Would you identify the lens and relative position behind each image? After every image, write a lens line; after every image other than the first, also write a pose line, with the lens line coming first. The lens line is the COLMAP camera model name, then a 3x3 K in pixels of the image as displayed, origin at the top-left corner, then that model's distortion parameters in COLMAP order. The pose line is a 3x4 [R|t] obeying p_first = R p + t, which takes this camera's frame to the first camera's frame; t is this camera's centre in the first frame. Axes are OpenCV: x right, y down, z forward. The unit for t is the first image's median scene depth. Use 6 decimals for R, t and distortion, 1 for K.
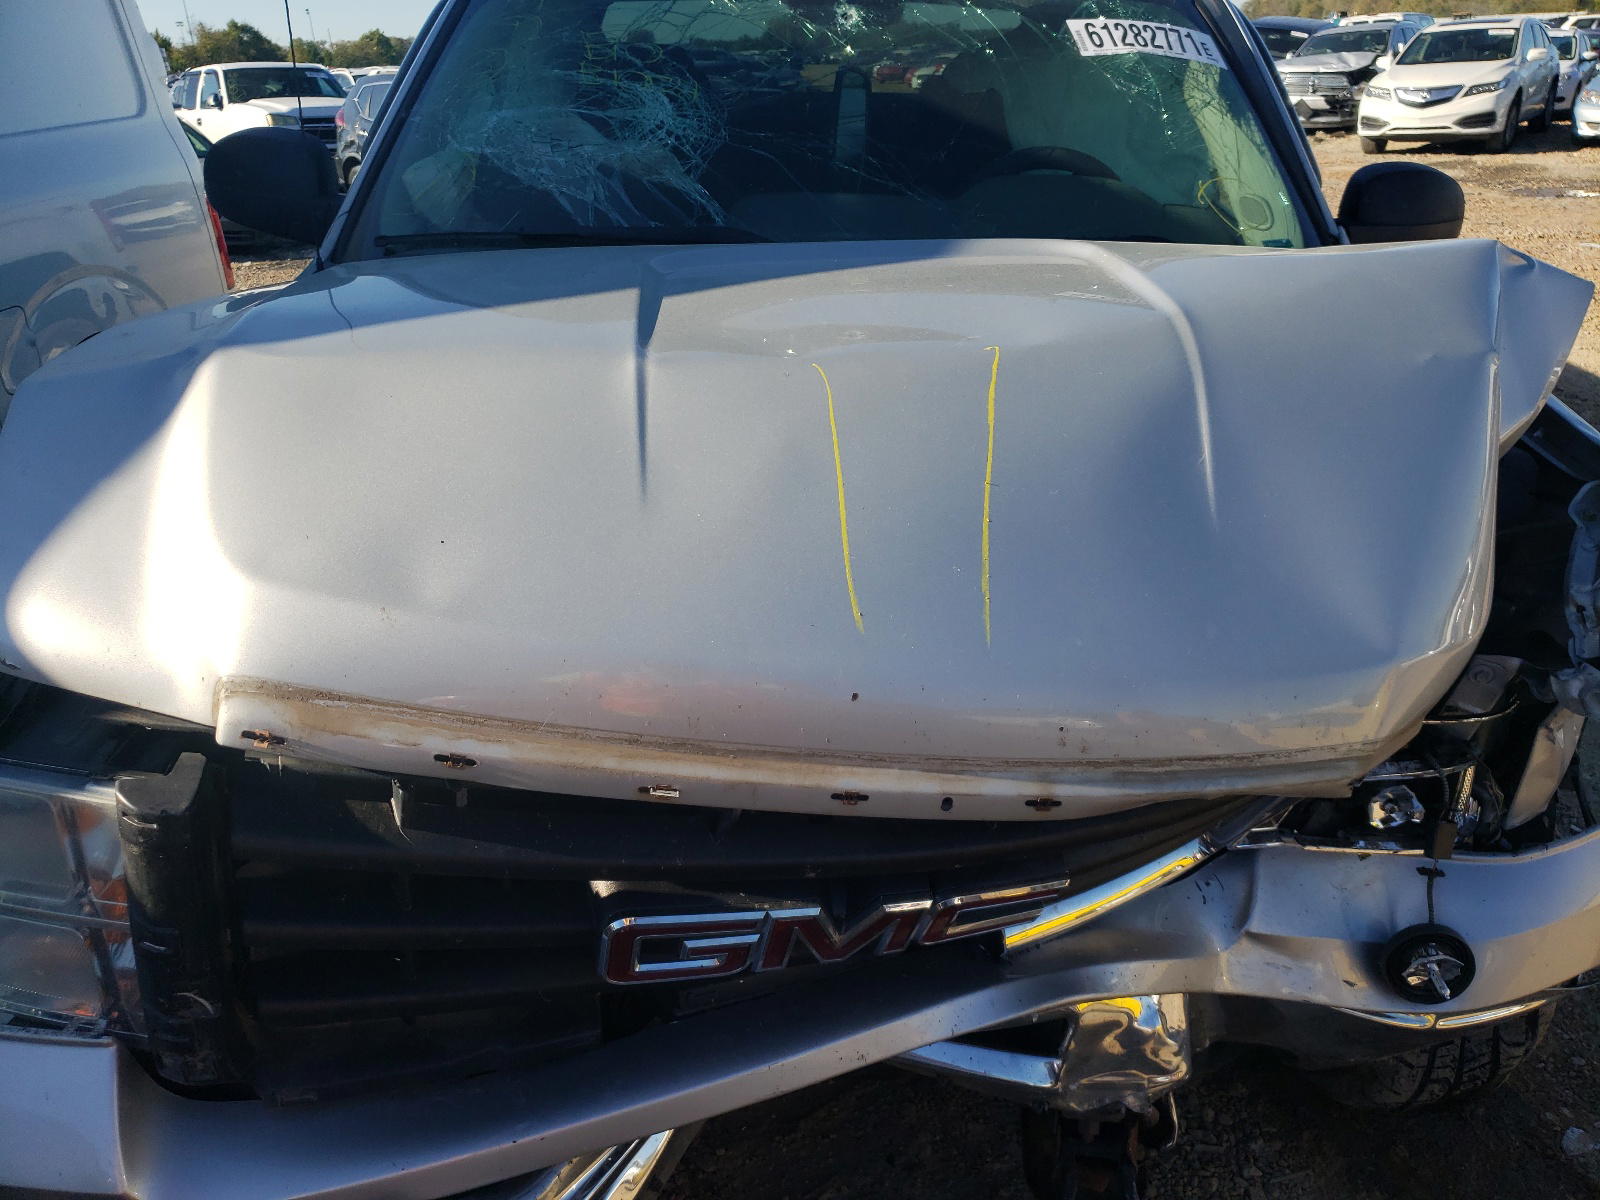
lens RADIAL K [[1204.5, 0, 842.0], [0, 1204.5, 605.0], [0, 0, 1]] dist [0.002885, 0.001967]
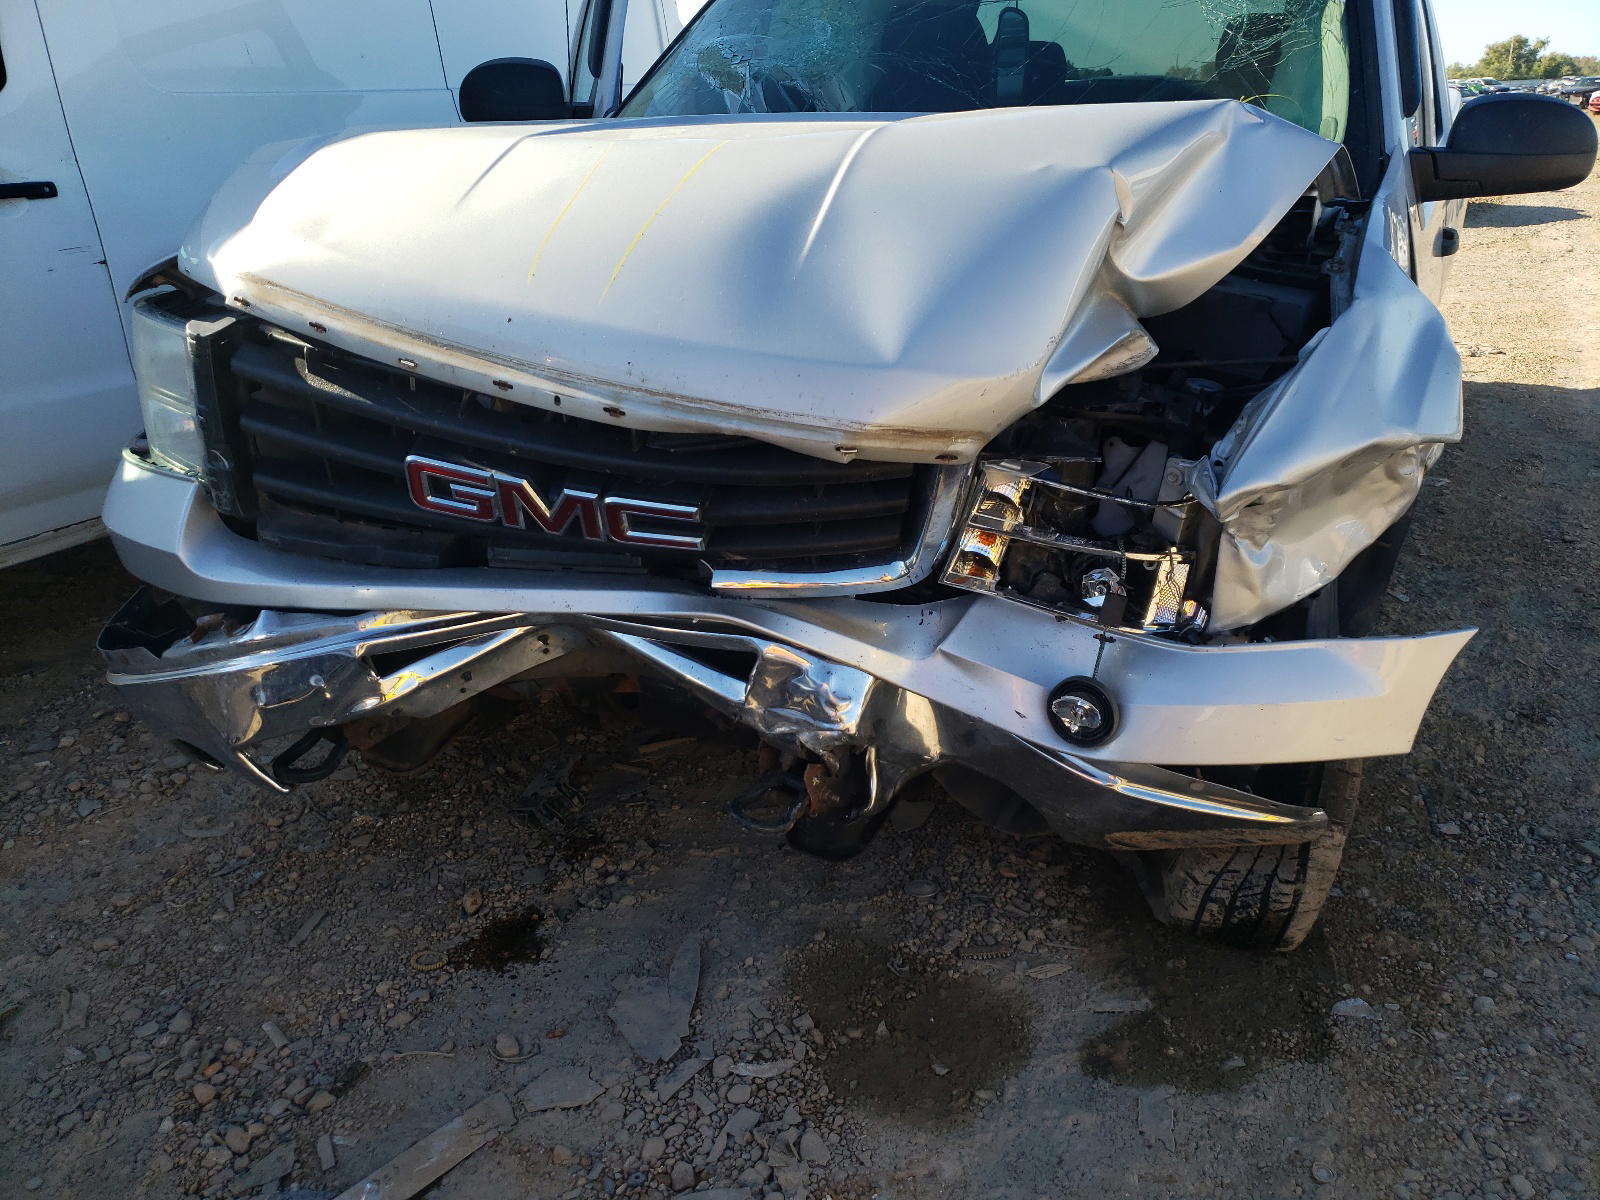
lens RADIAL K [[1204.5, 0, 842.0], [0, 1204.5, 605.0], [0, 0, 1]] dist [0.002885, 0.001967]
pose [[0.886961, 0.193725, -0.419250, 1.095171], [-0.194324, 0.980049, 0.041747, 0.279375], [0.418973, 0.044443, 0.906910, -0.260381]]
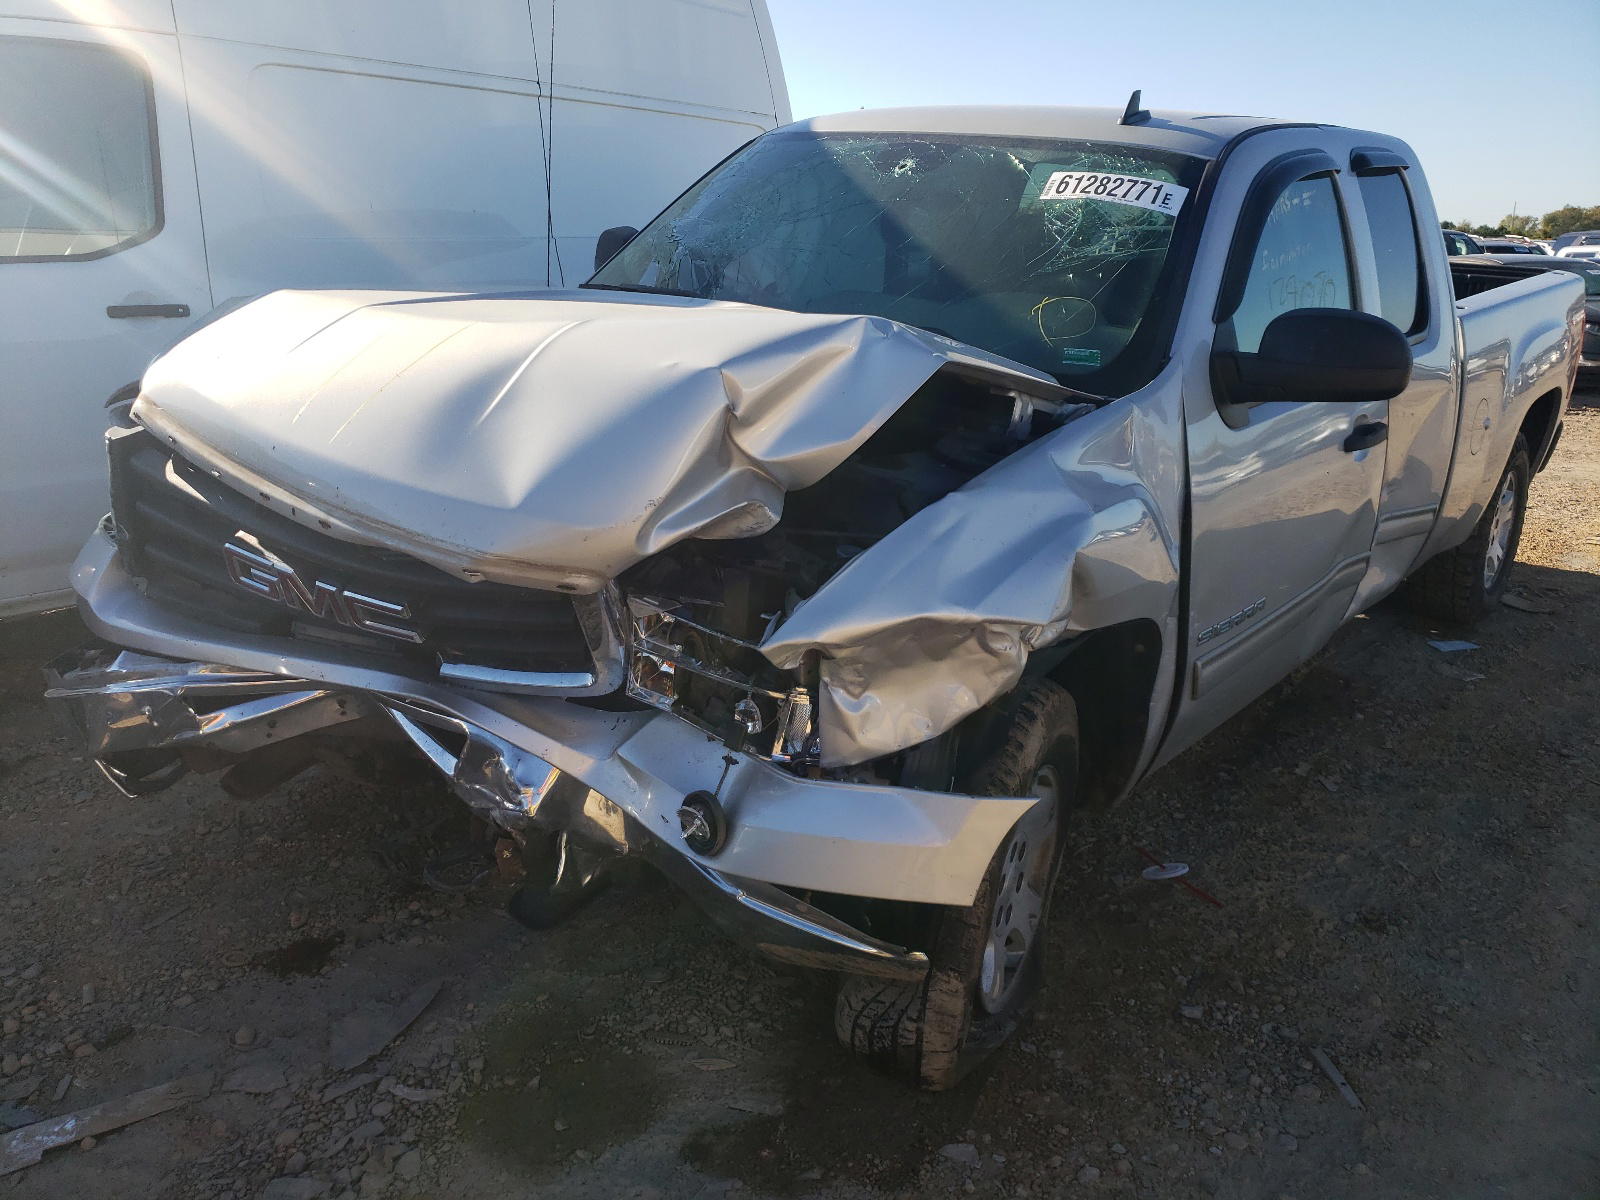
lens RADIAL K [[1178.4, 0, 800.0], [0, 1178.4, 600.0], [0, 0, 1]] dist [-0.007968, 0.025018]
pose [[0.752510, 0.239433, -0.613515, 1.909872], [-0.309169, 0.950973, -0.008083, 0.057000], [0.581501, 0.195762, 0.789642, -0.038769]]
